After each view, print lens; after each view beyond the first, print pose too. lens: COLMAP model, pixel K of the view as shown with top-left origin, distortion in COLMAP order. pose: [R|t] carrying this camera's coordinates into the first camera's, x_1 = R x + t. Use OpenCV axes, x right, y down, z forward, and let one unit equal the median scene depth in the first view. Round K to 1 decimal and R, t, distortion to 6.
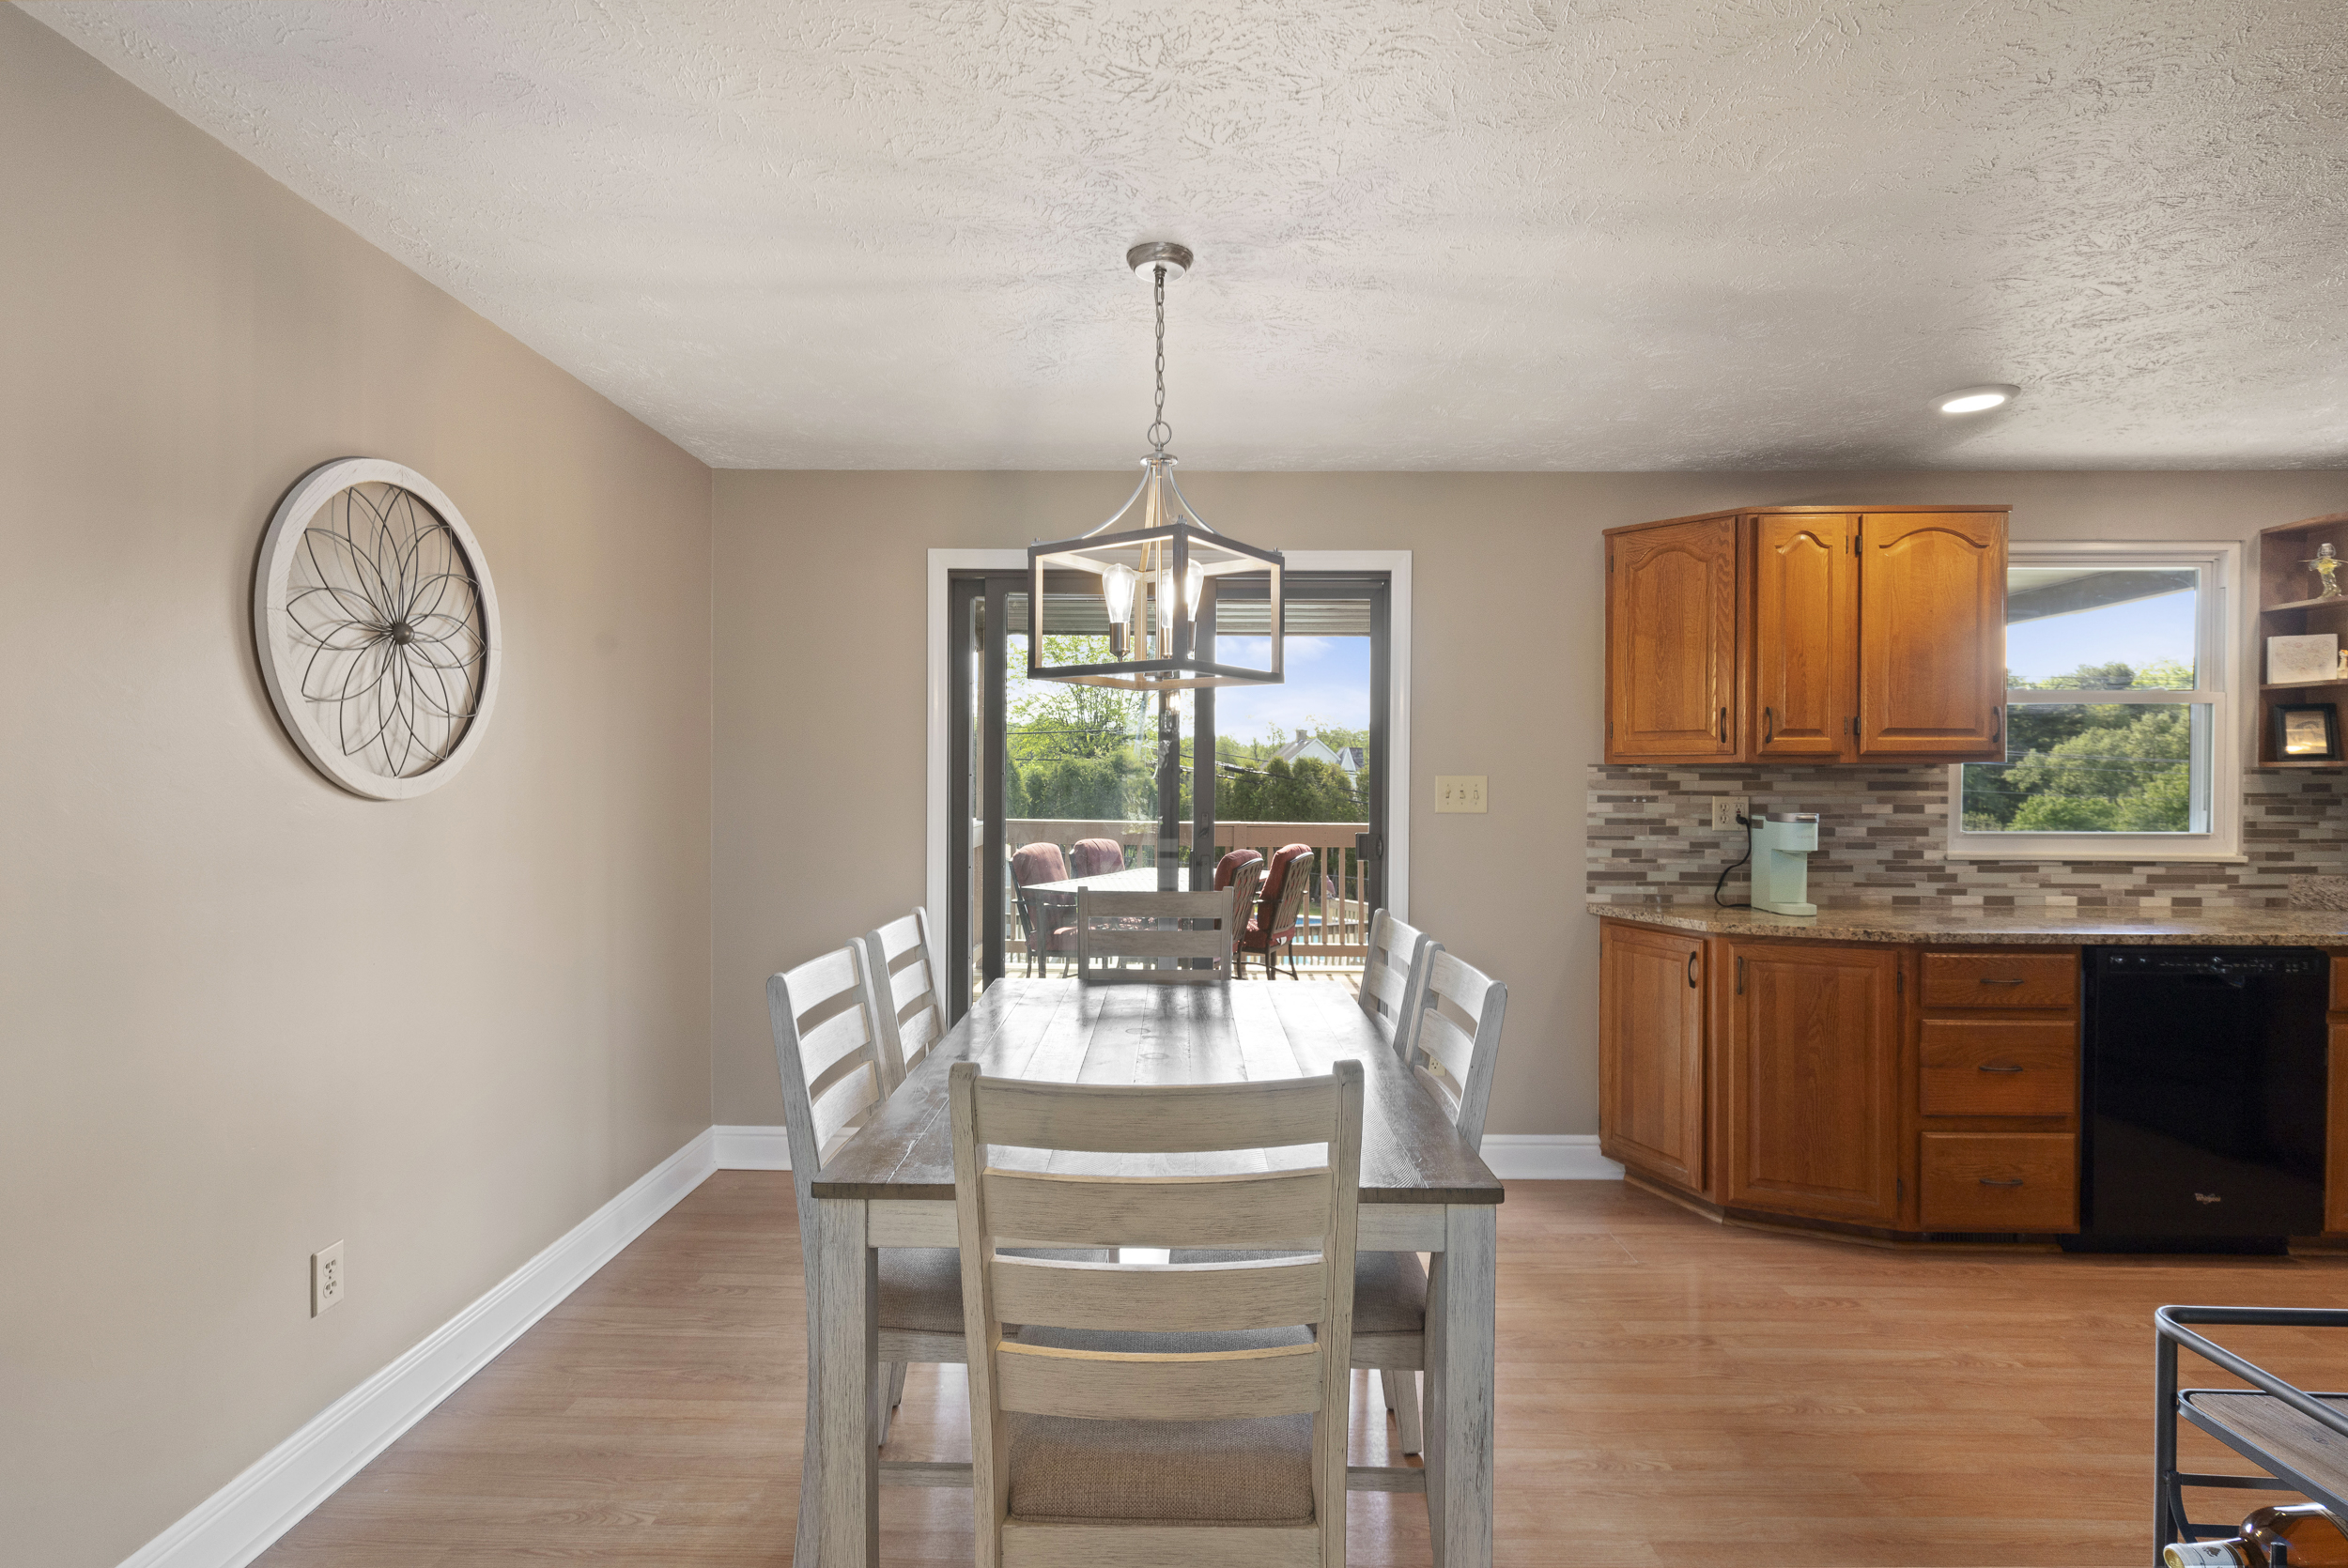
lens RADIAL K [[1125.4, 0, 1151.2], [0, 1125.4, 794.8], [0, 0, 1]] dist [0.003604, -0.000685]
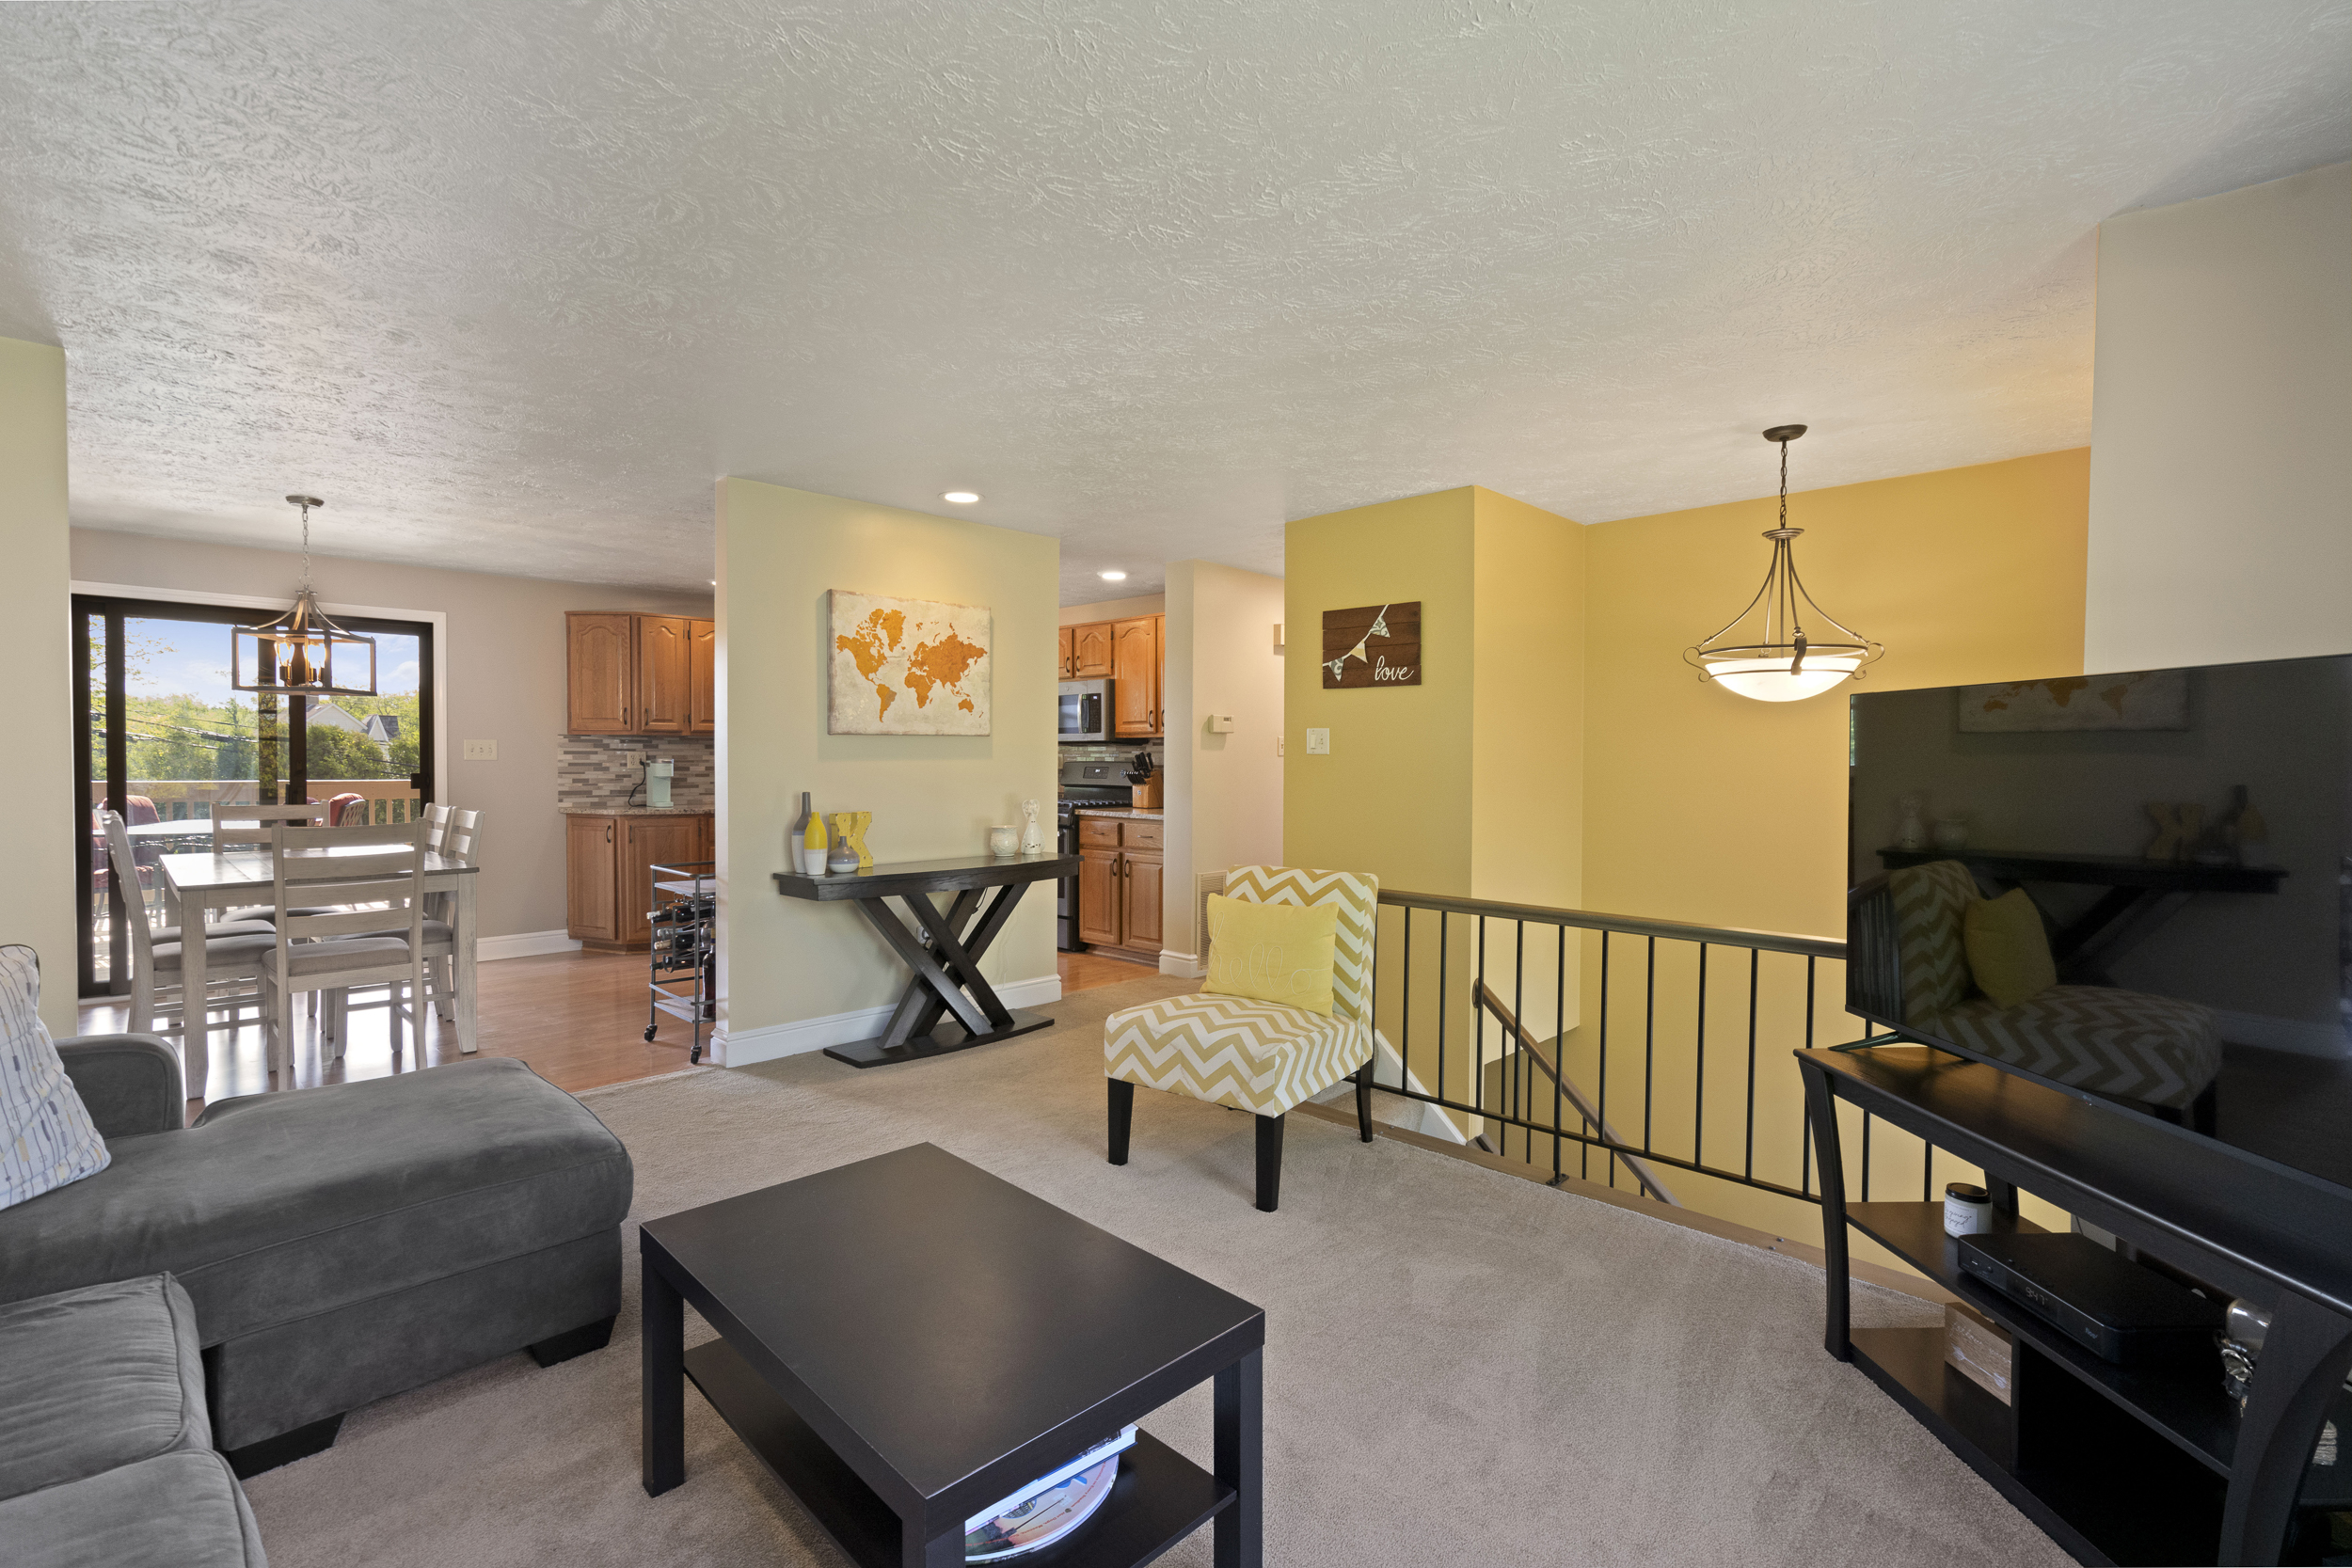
lens RADIAL K [[1083.6, 0, 1193.8], [0, 1083.6, 782.7], [0, 0, 1]] dist [-0.013917, 0.002495]
pose [[0.681914, -0.017745, 0.731217, -0.215895], [0.004294, 0.999786, 0.020257, 0.022749], [-0.731419, -0.010674, 0.681844, -1.042650]]
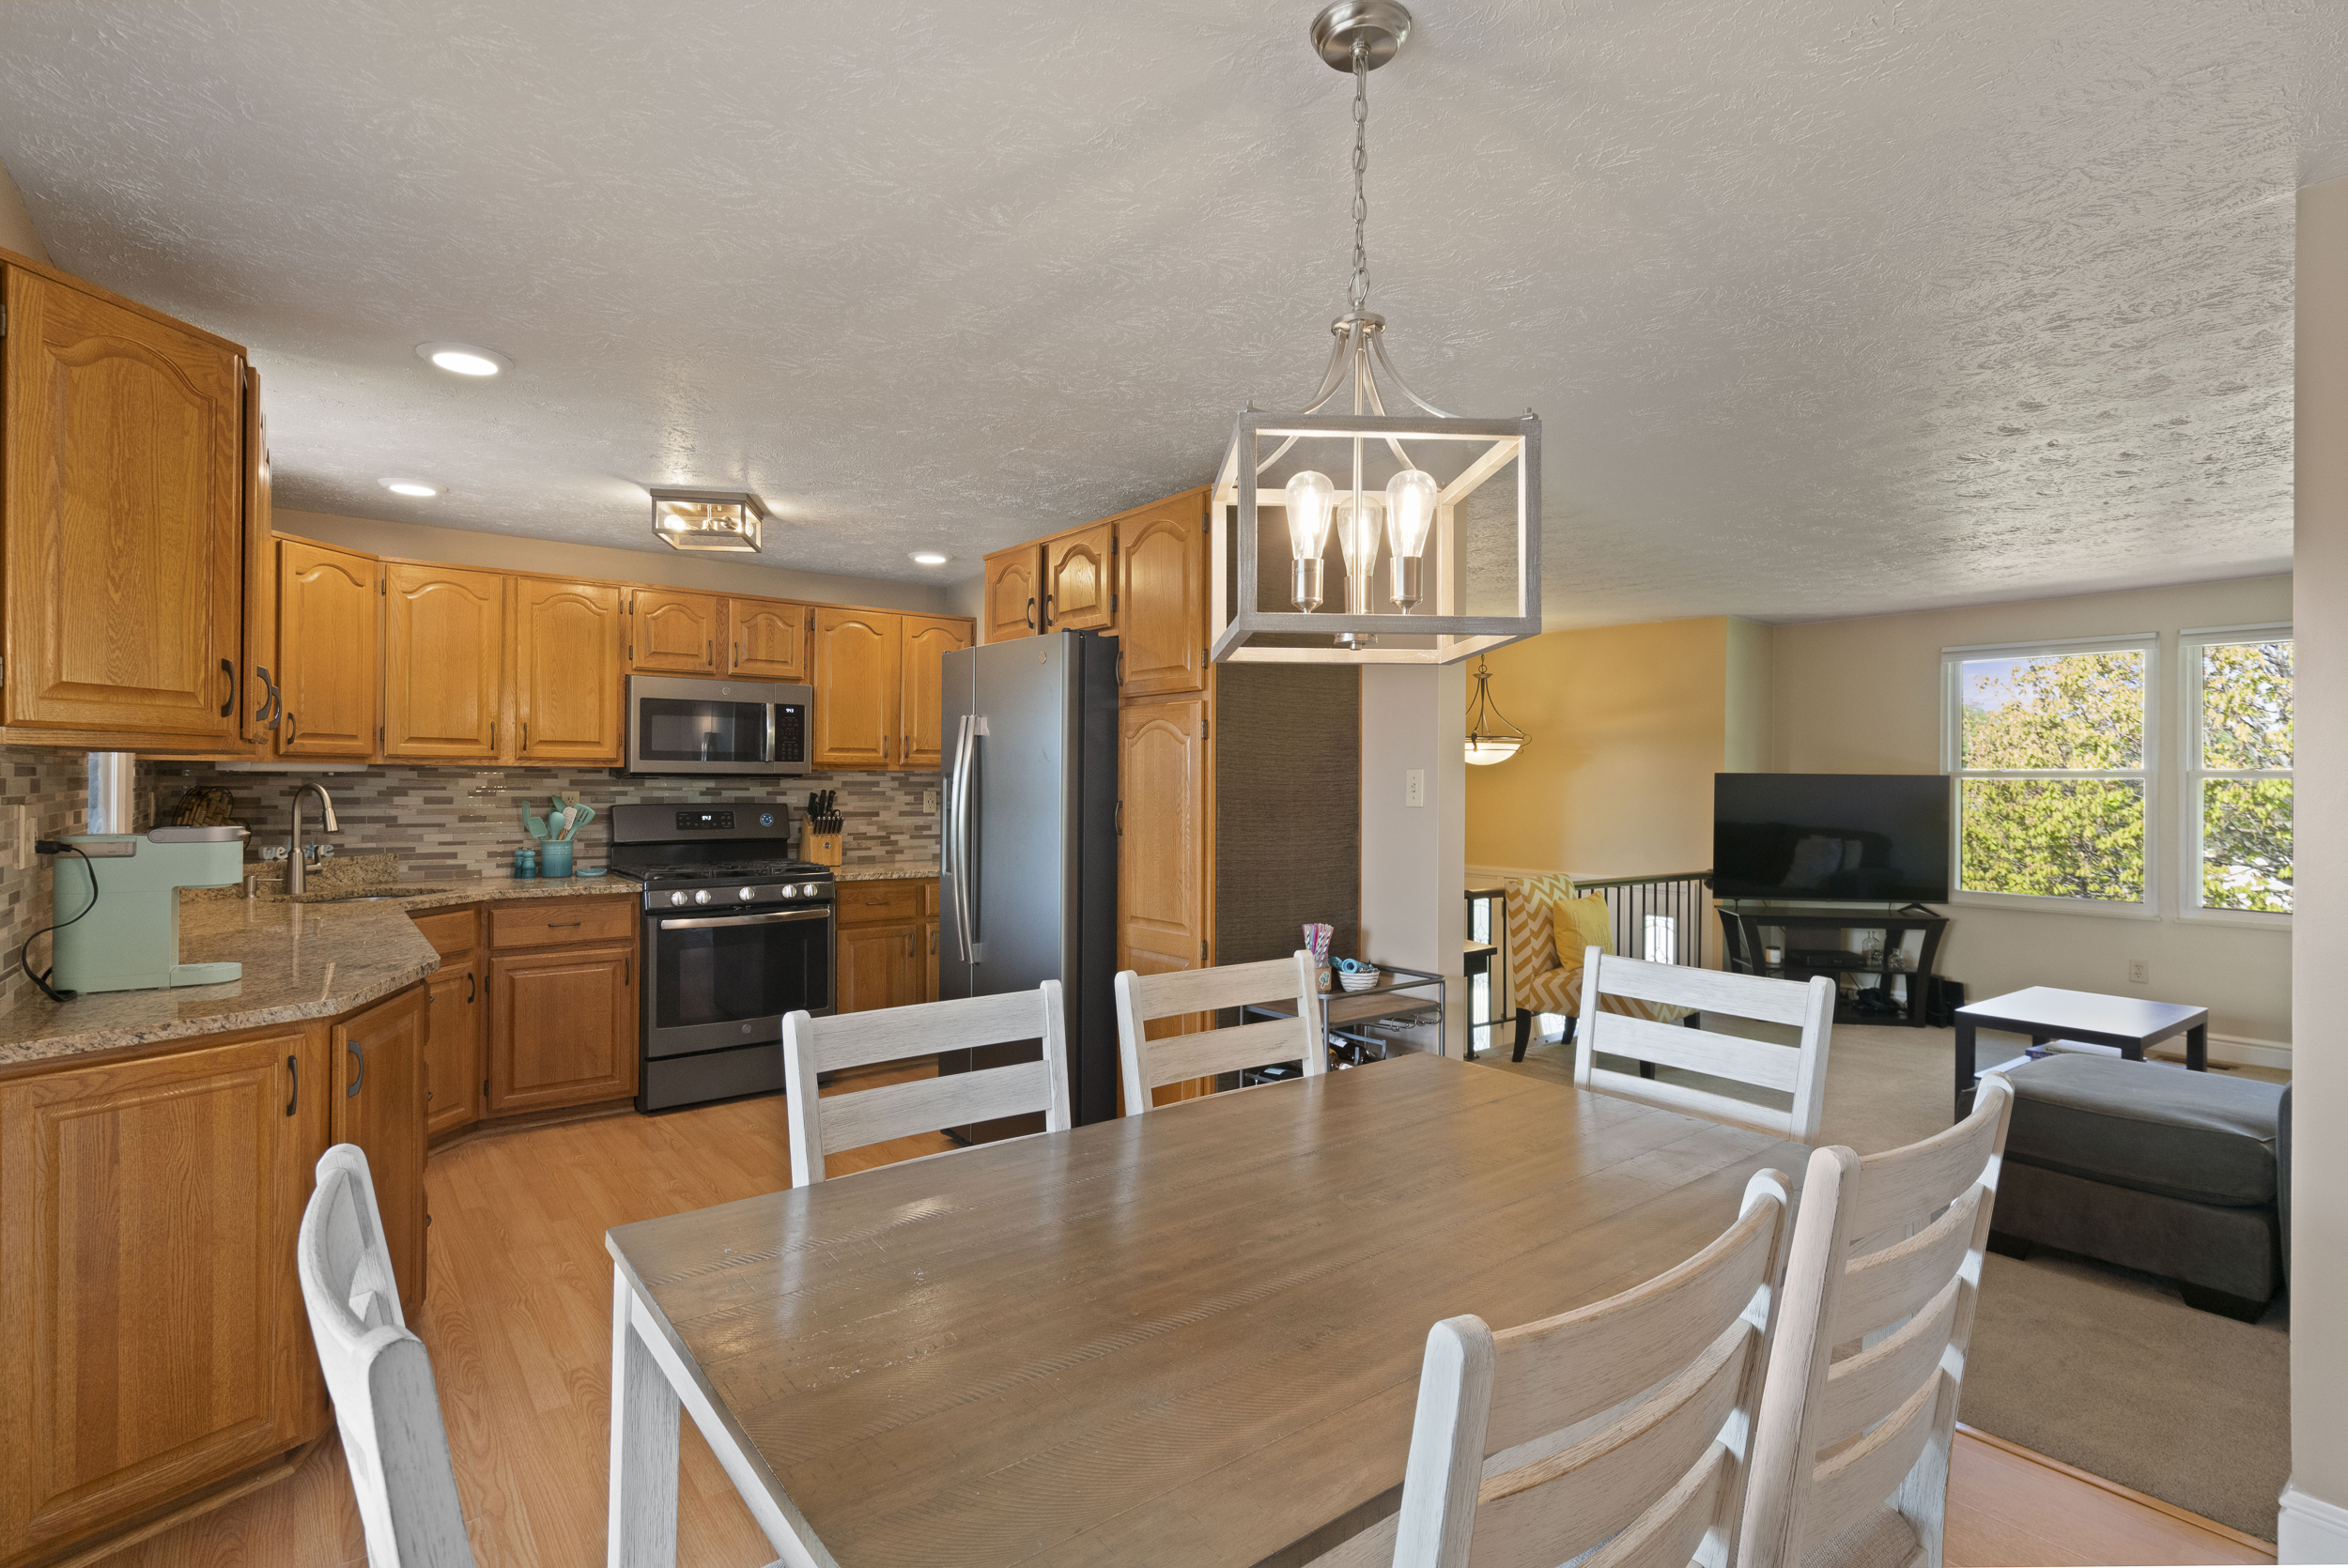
lens RADIAL K [[1125.4, 0, 1157.1], [0, 1125.4, 781.1], [0, 0, 1]] dist [0.003604, -0.000685]
pose [[-0.628355, -0.008753, 0.777877, -0.277981], [-0.002590, 0.999955, 0.009160, -0.018128], [-0.777922, 0.003741, -0.628349, 0.929342]]
